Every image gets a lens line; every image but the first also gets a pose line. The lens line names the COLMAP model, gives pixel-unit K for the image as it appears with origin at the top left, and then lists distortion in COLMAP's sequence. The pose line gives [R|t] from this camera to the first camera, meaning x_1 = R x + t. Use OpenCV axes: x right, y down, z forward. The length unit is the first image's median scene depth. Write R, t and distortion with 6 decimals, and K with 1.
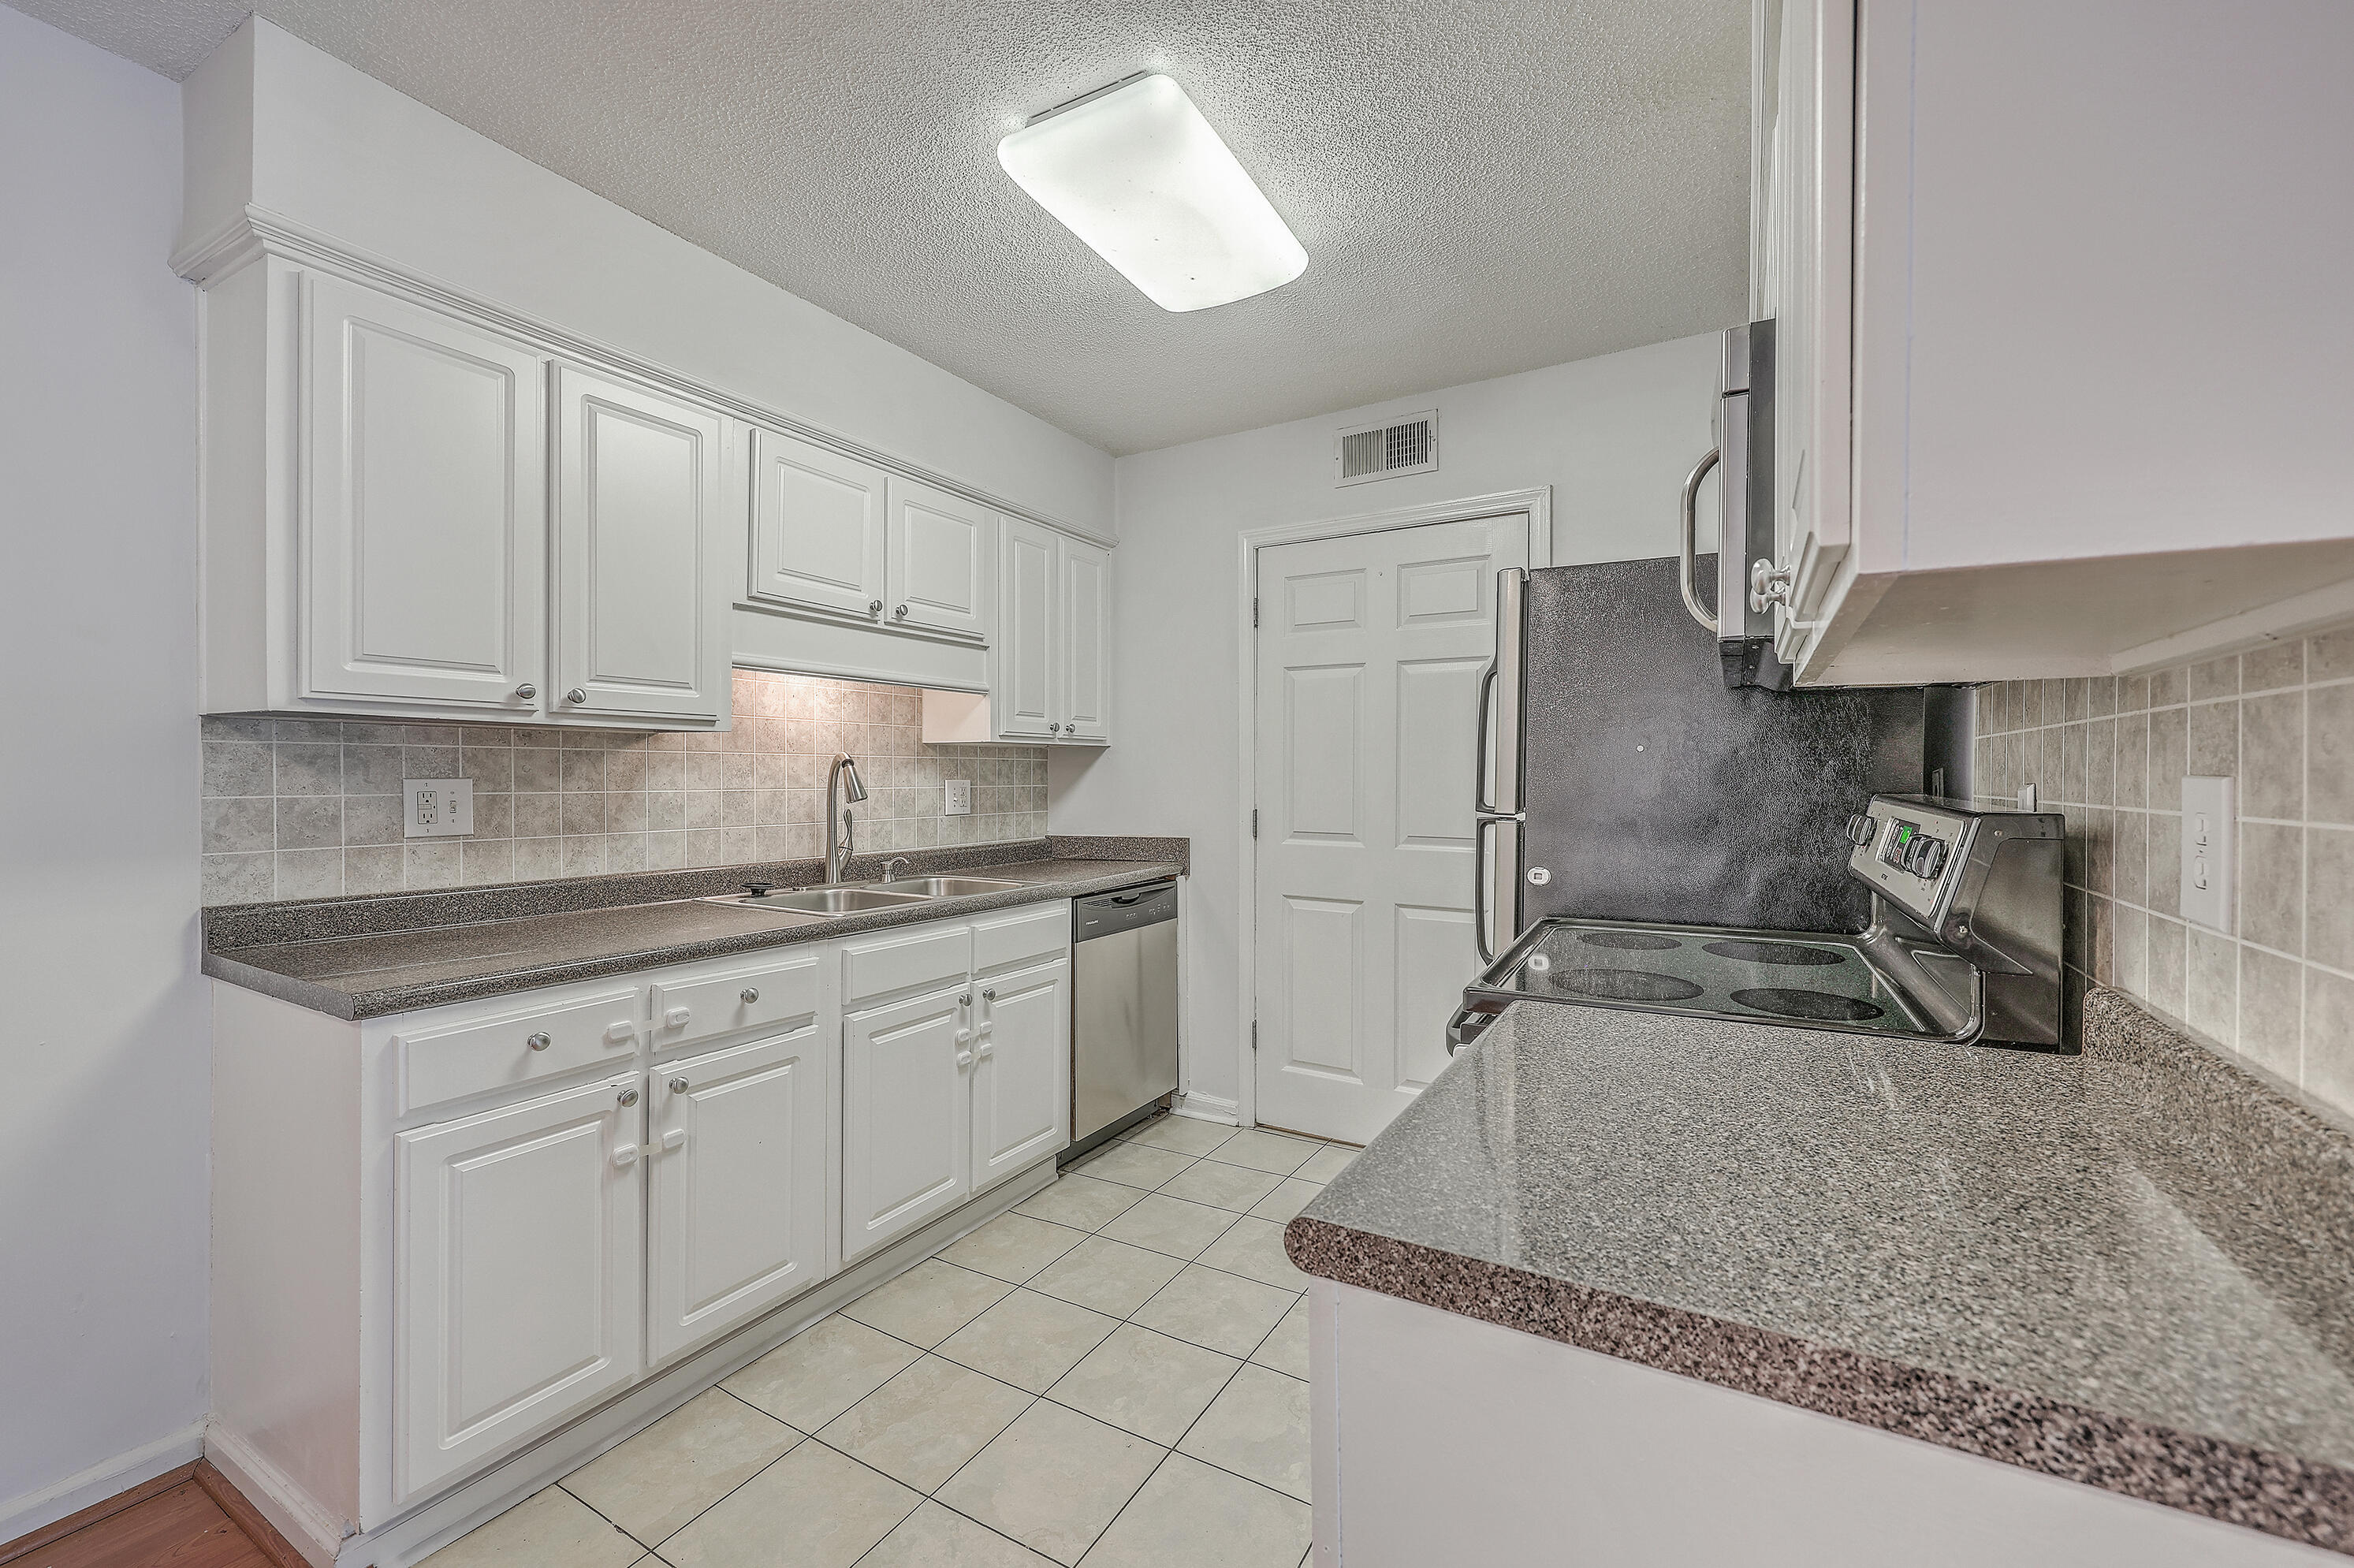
lens RADIAL K [[960.1, 0, 1151.7], [0, 960.1, 783.1], [0, 0, 1]] dist [-0.000113, 0.000535]
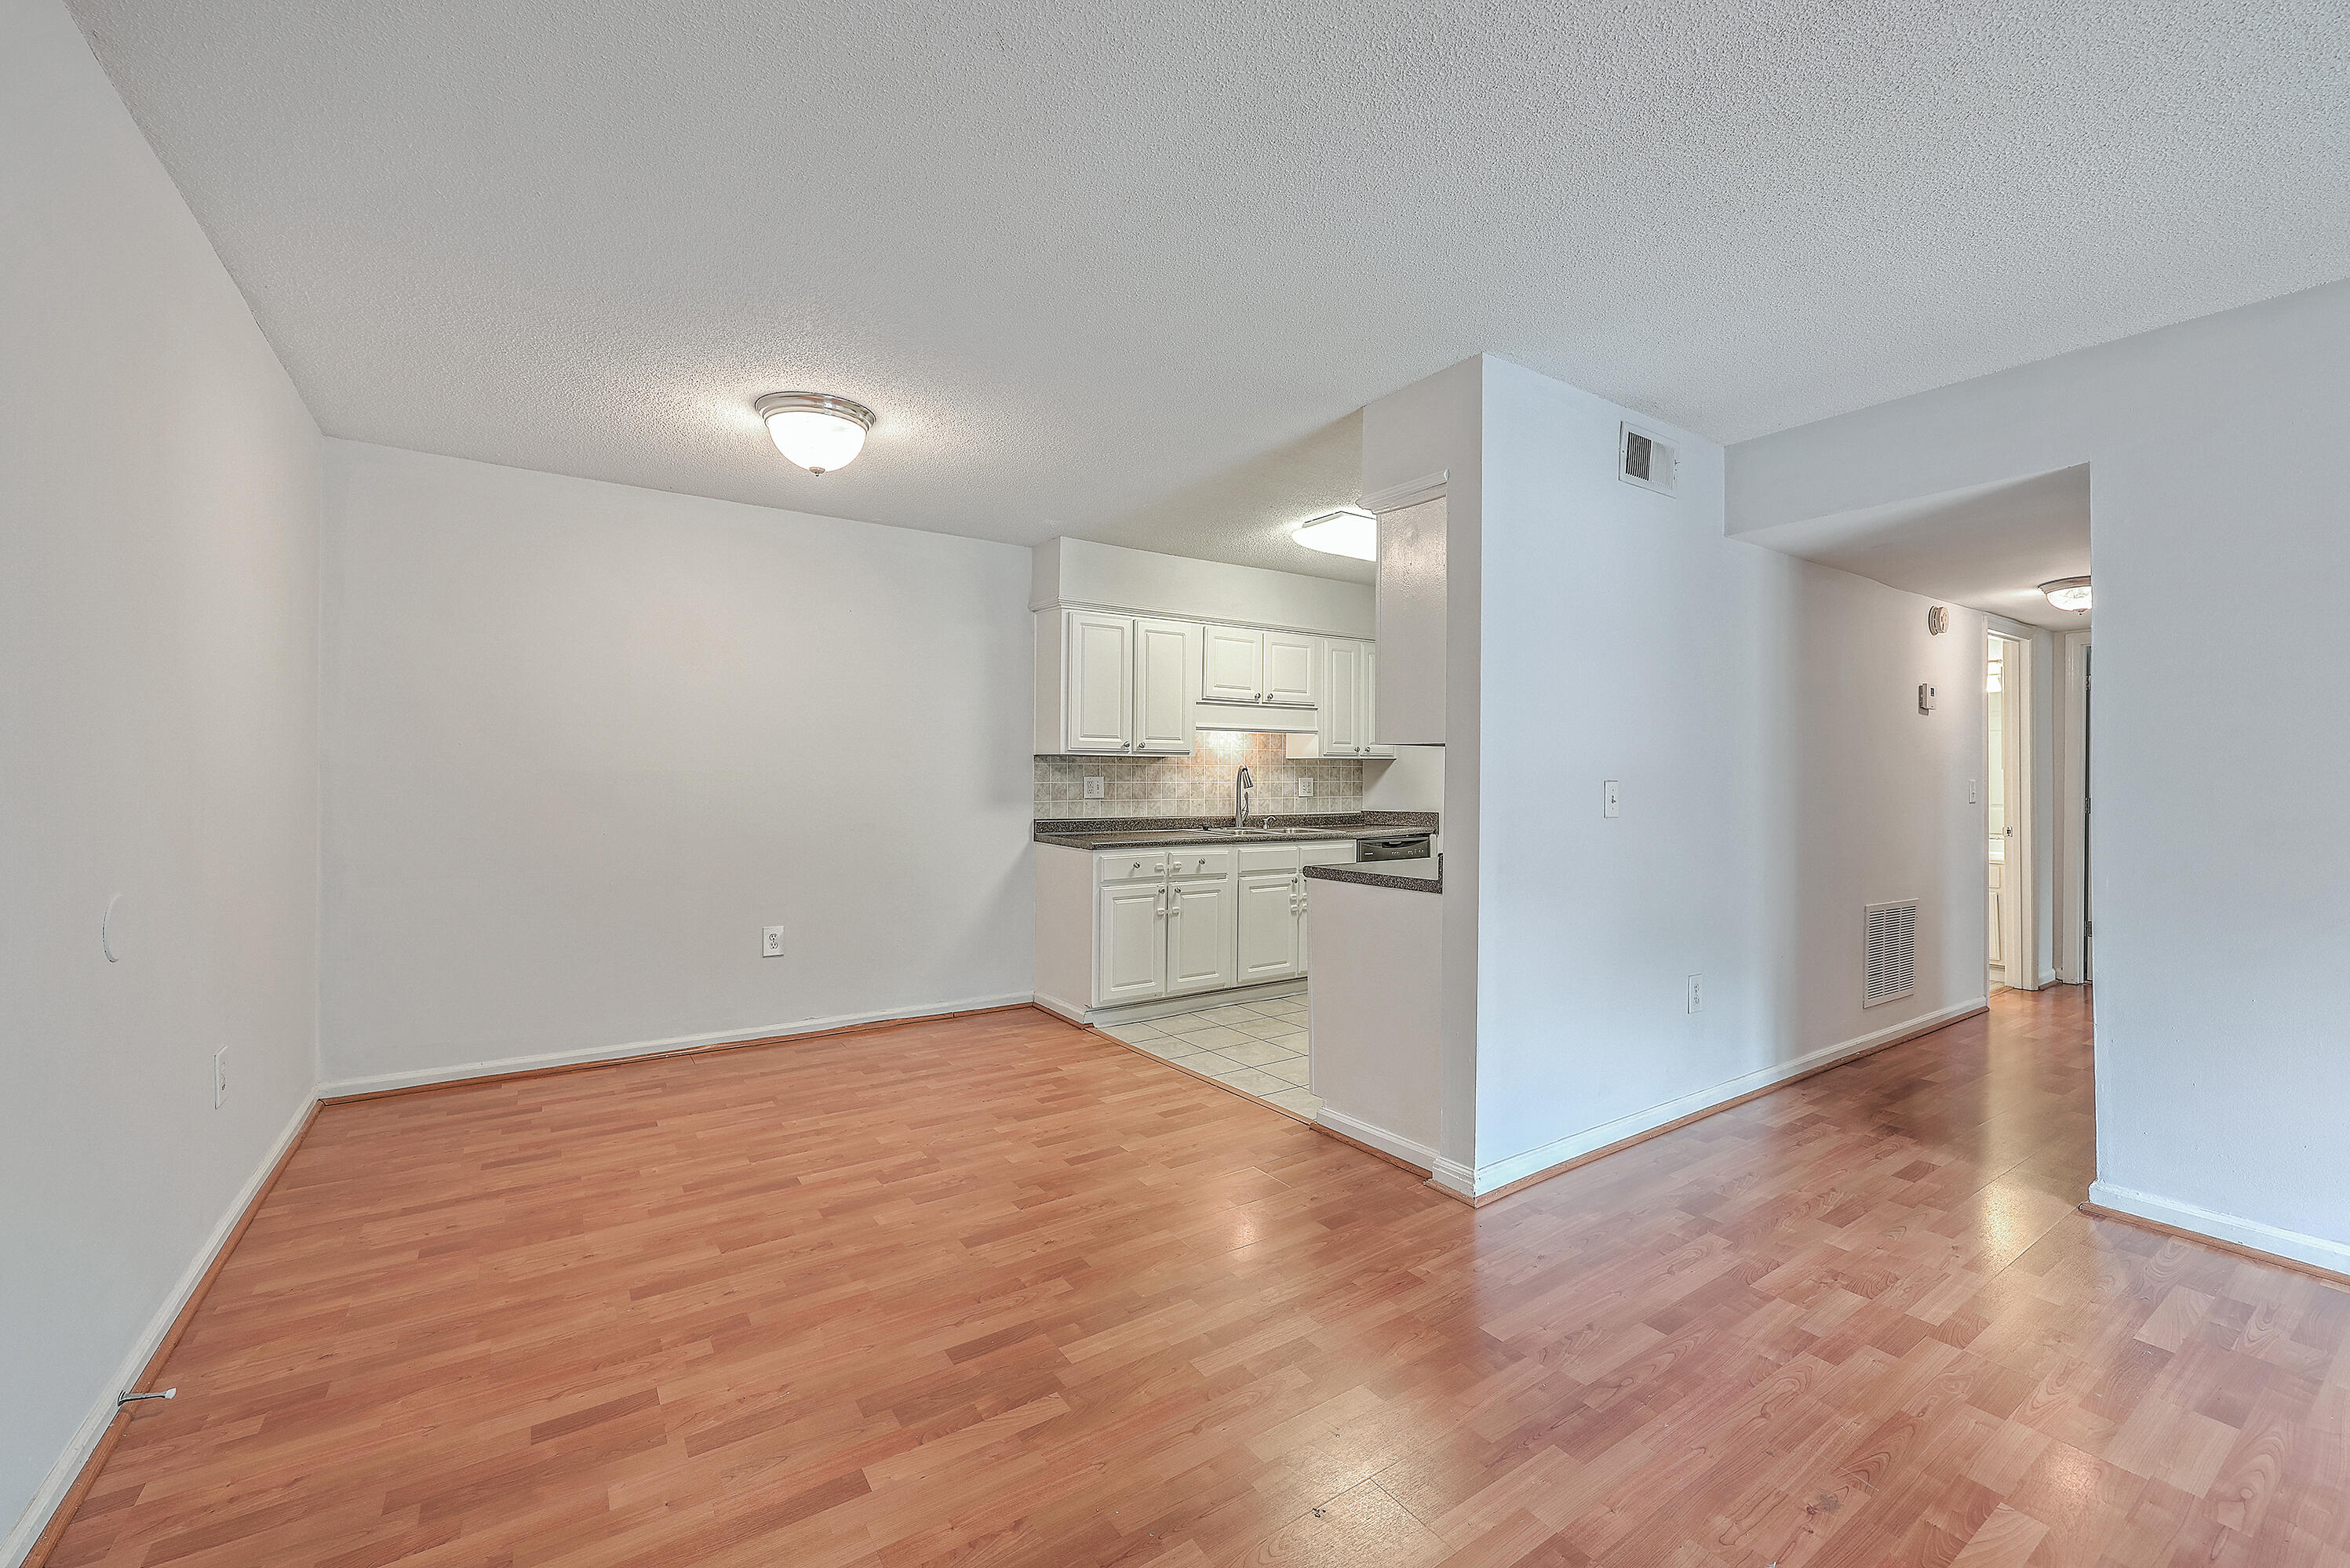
lens RADIAL K [[958.3, 0, 1187.3], [0, 958.3, 769.5], [0, 0, 1]] dist [-0.000113, 0.000535]
pose [[0.917754, 0.002060, -0.397144, 0.475552], [-0.006869, 0.999919, -0.010686, 0.002311], [0.397090, 0.012535, 0.917694, -1.160532]]
